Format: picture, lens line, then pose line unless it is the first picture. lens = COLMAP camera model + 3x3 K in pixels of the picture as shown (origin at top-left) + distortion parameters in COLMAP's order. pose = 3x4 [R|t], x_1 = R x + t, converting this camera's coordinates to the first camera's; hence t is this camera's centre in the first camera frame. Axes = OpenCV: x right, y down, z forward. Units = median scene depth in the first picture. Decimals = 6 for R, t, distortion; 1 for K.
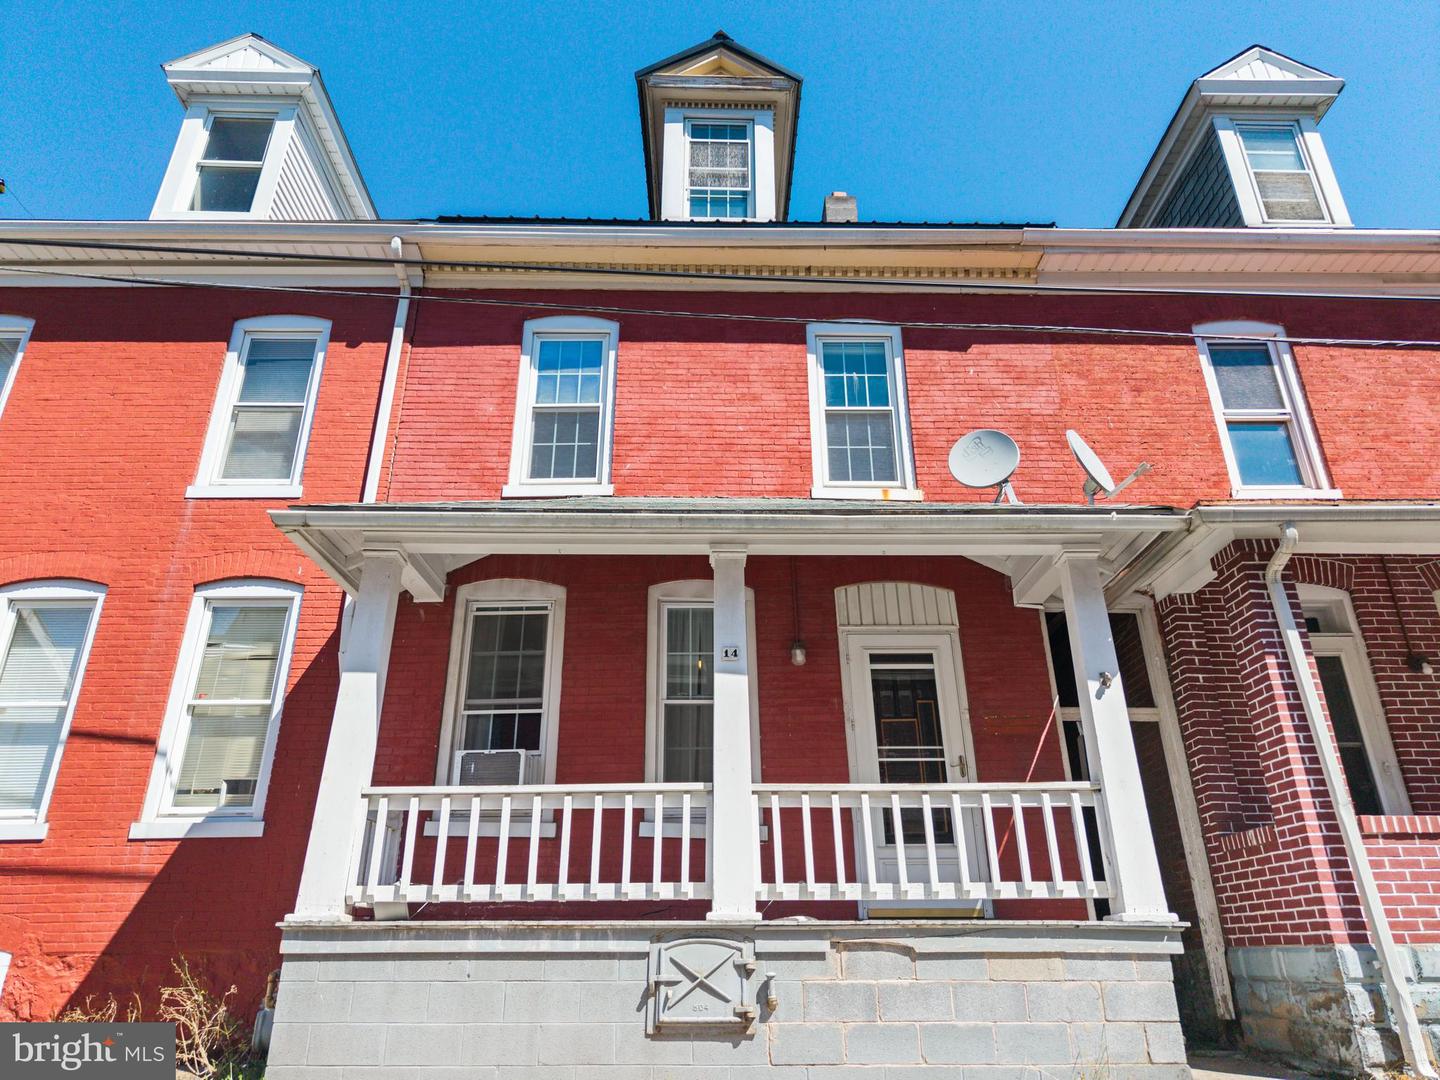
lens RADIAL K [[969.7, 0, 720.0], [0, 969.7, 540.0], [0, 0, 1]] dist [0.003044, 0.006489]
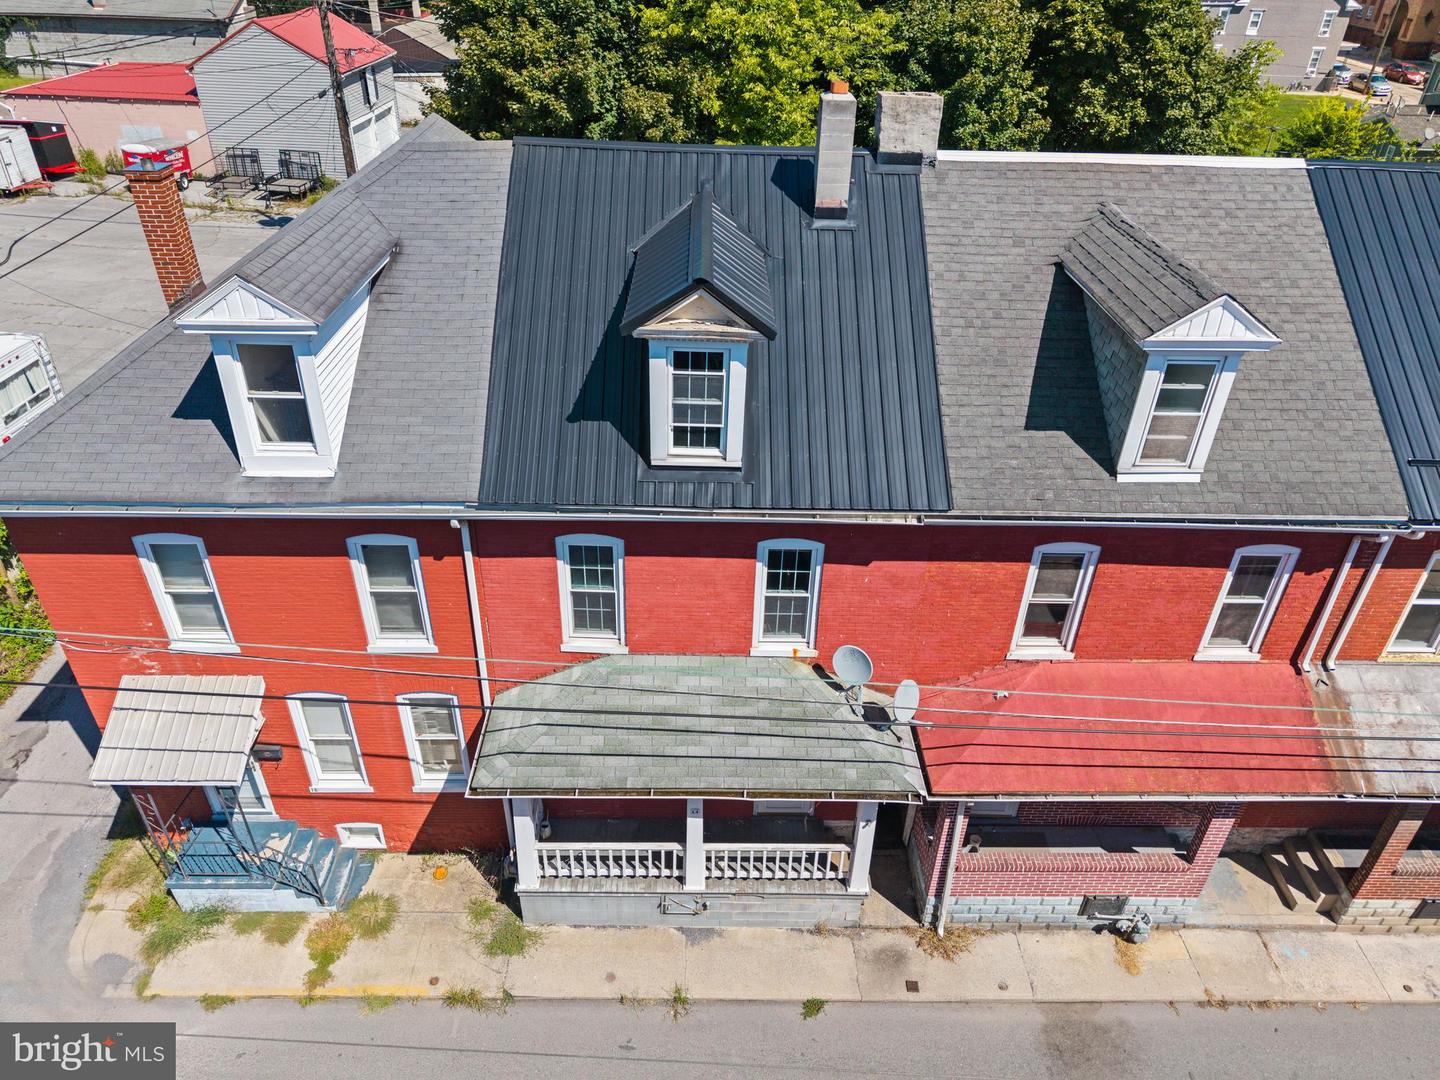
lens RADIAL K [[980.5, 0, 720.0], [0, 980.5, 540.0], [0, 0, 1]] dist [0.039865, 0.000118]
pose [[0.999583, 0.024438, 0.015375, 0.013798], [-0.025996, 0.530071, 0.847555, -1.535989], [0.012562, -0.847601, 0.530485, 0.276755]]
